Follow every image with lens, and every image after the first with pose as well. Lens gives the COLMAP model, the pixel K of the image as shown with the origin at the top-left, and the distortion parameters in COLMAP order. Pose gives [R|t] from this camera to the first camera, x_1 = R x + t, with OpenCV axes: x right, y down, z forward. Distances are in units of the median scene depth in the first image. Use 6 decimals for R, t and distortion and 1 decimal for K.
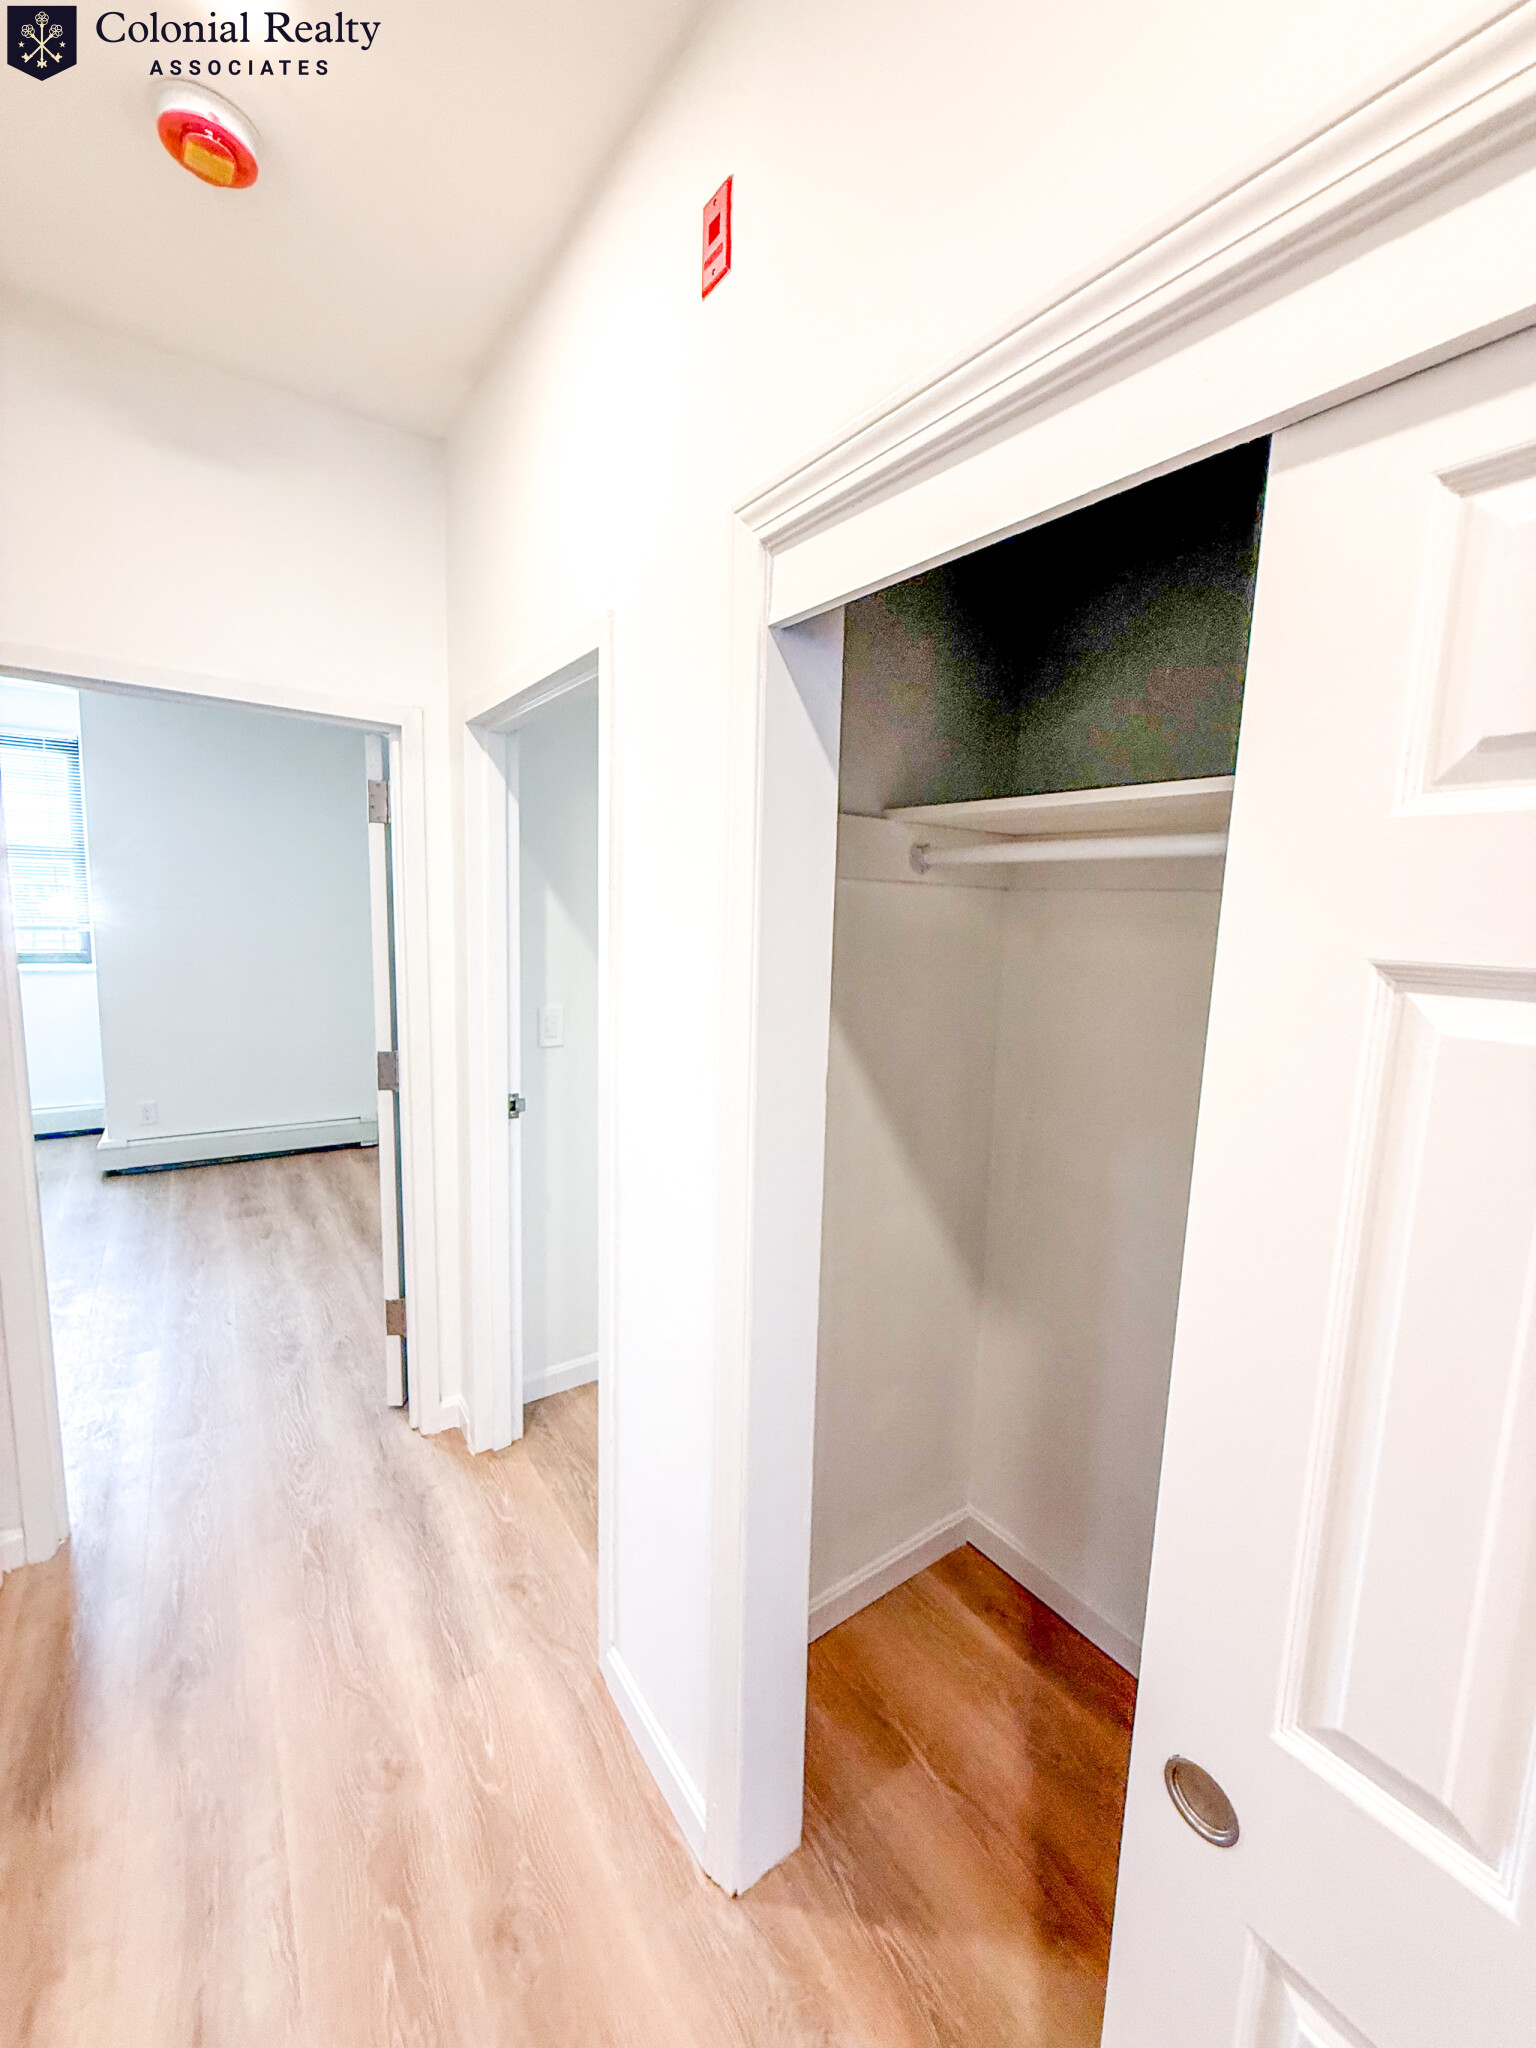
lens RADIAL K [[817.1, 0, 768.0], [0, 817.1, 1024.0], [0, 0, 1]] dist [0.001084, -0.000171]
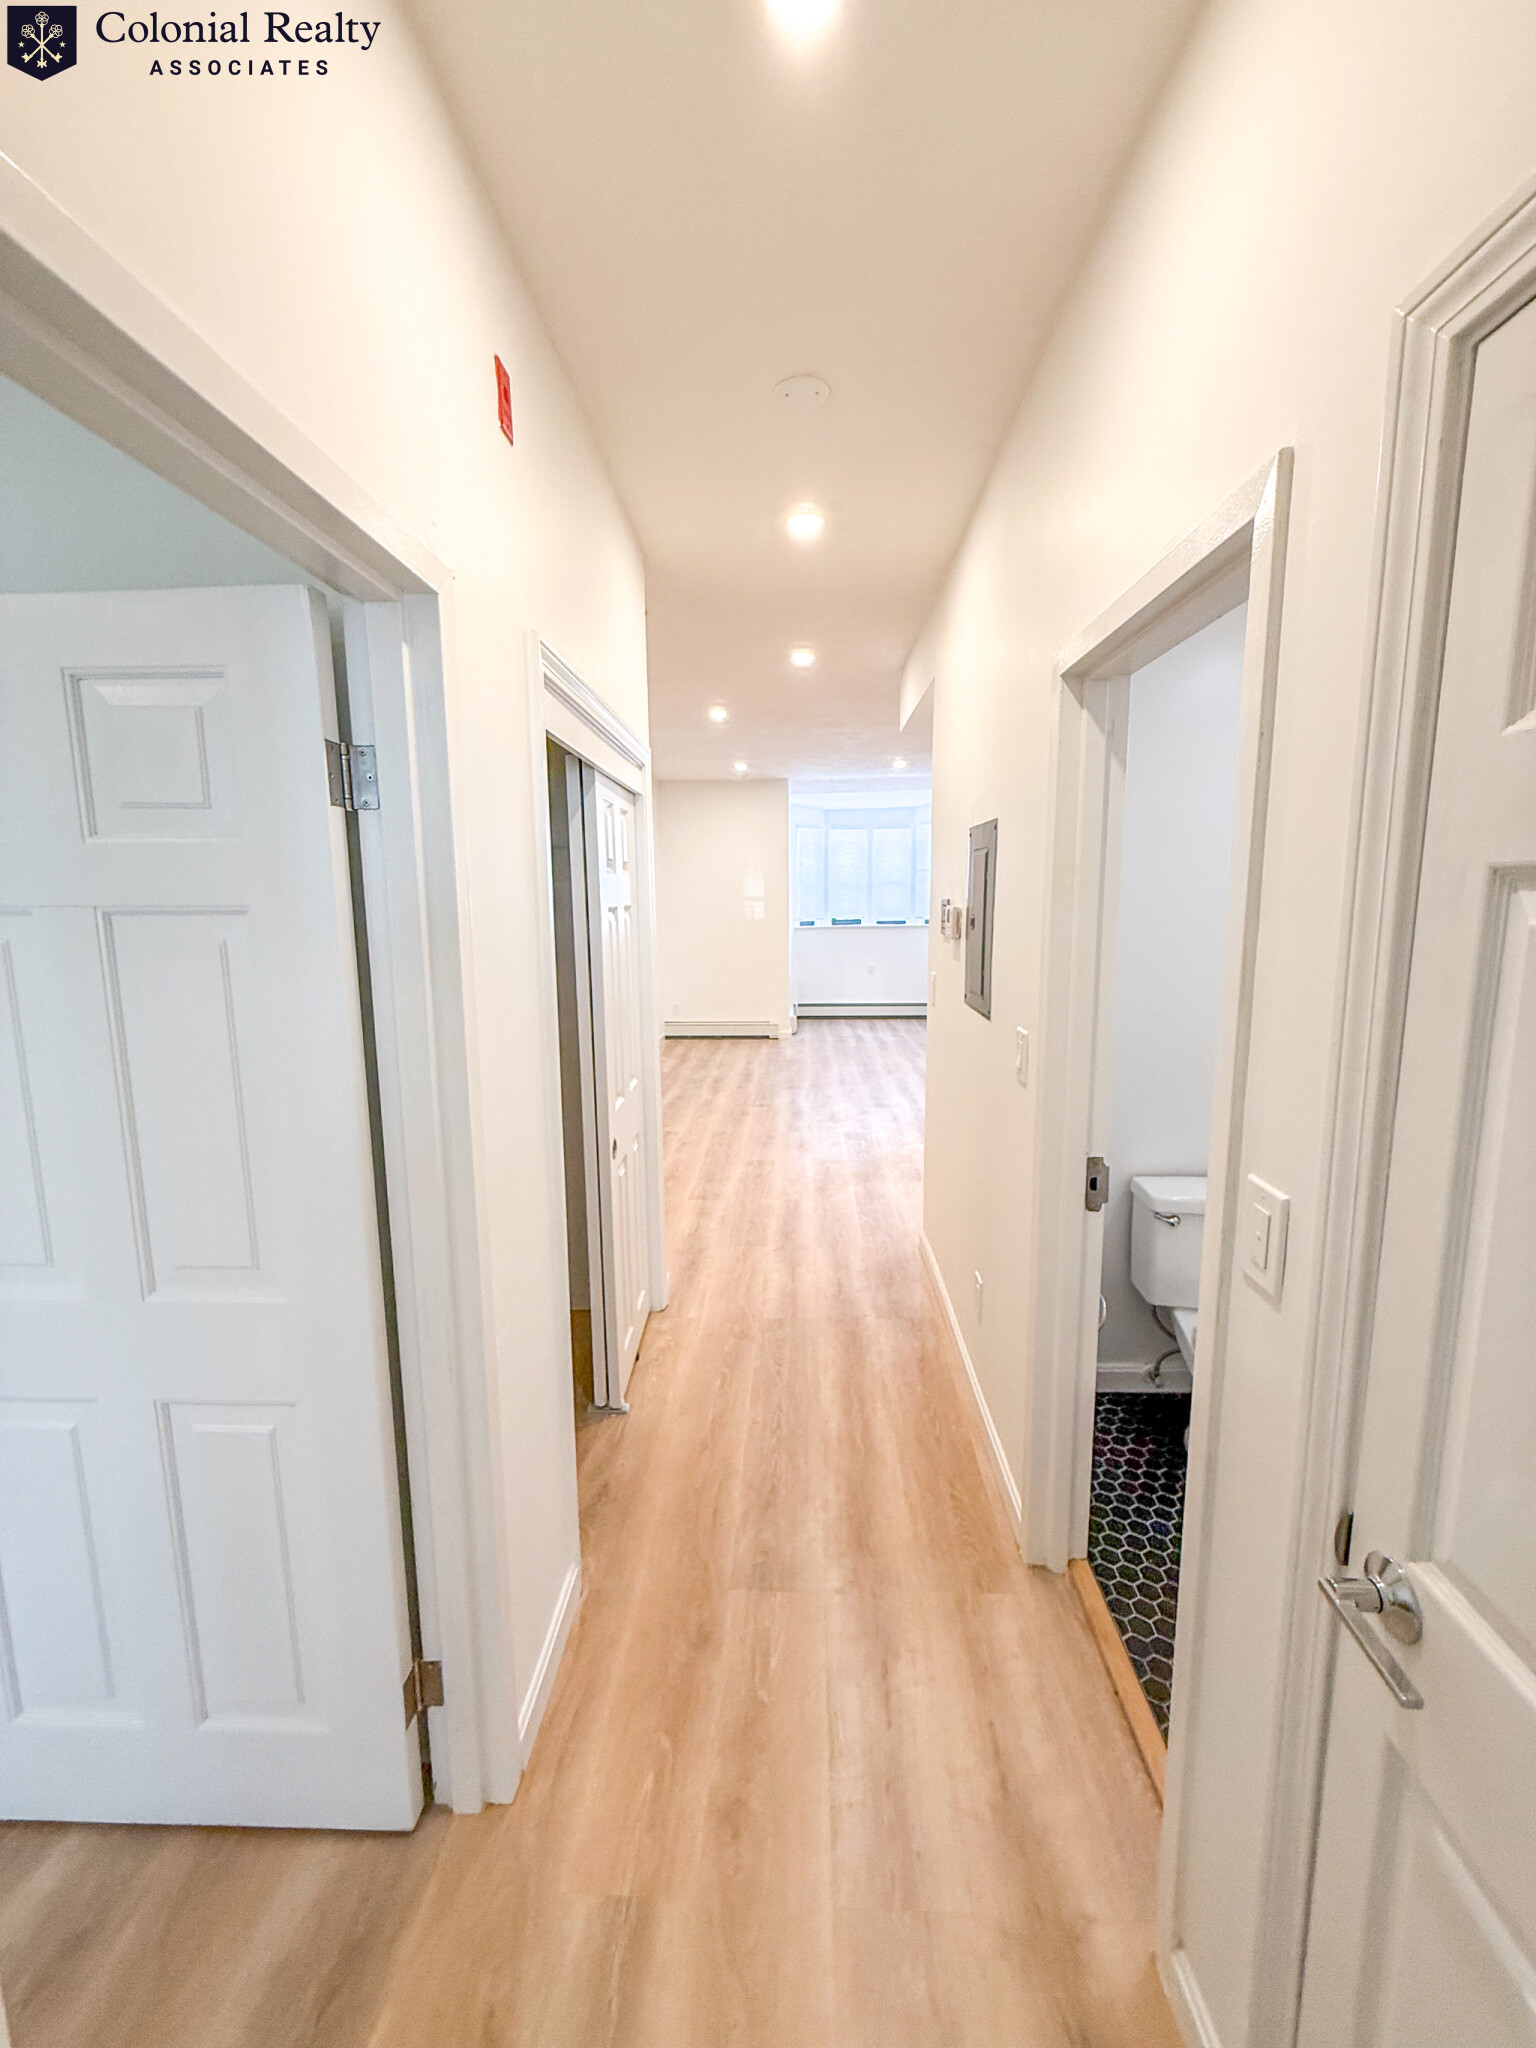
lens RADIAL K [[817.1, 0, 768.0], [0, 817.1, 1024.0], [0, 0, 1]] dist [0.001084, -0.000171]
pose [[-0.793289, -0.119205, 0.597061, -0.368077], [0.072232, 0.955294, 0.286698, -0.096607], [-0.604545, 0.270562, -0.749214, 0.556125]]
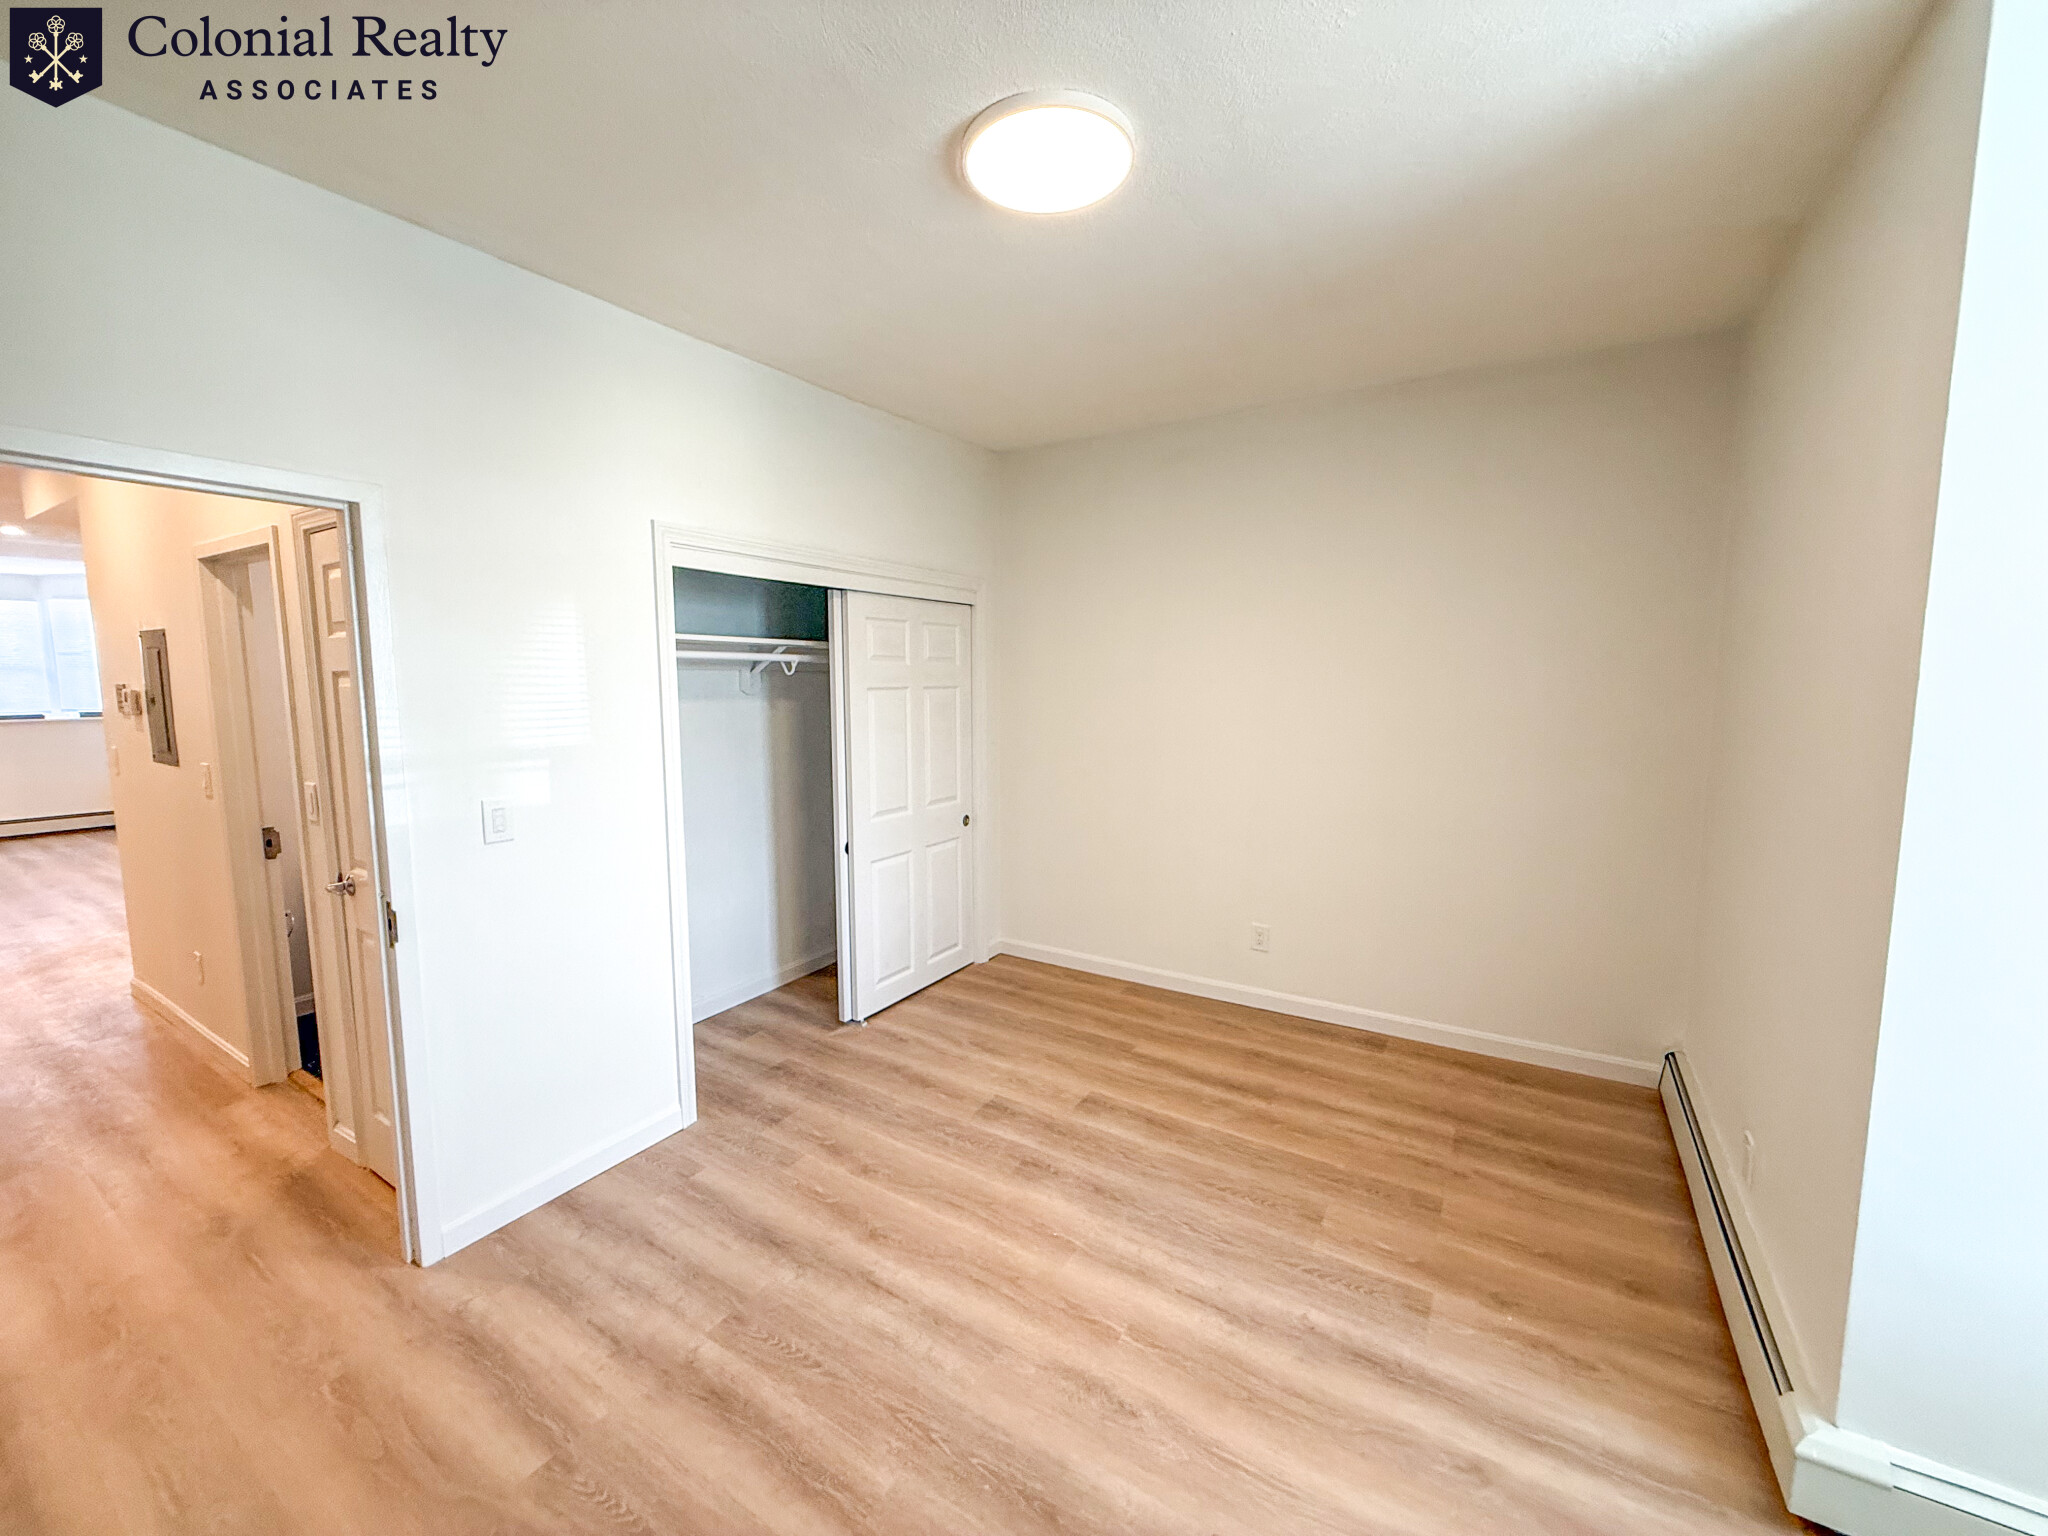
lens RADIAL K [[817.1, 0, 1017.3], [0, 817.1, 766.8], [0, 0, 1]] dist [0.001084, -0.000171]
pose [[-0.922823, 0.009600, -0.385104, -0.626307], [-0.083806, 0.970743, 0.225021, -0.185657], [0.375997, 0.239929, -0.895020, 1.120718]]
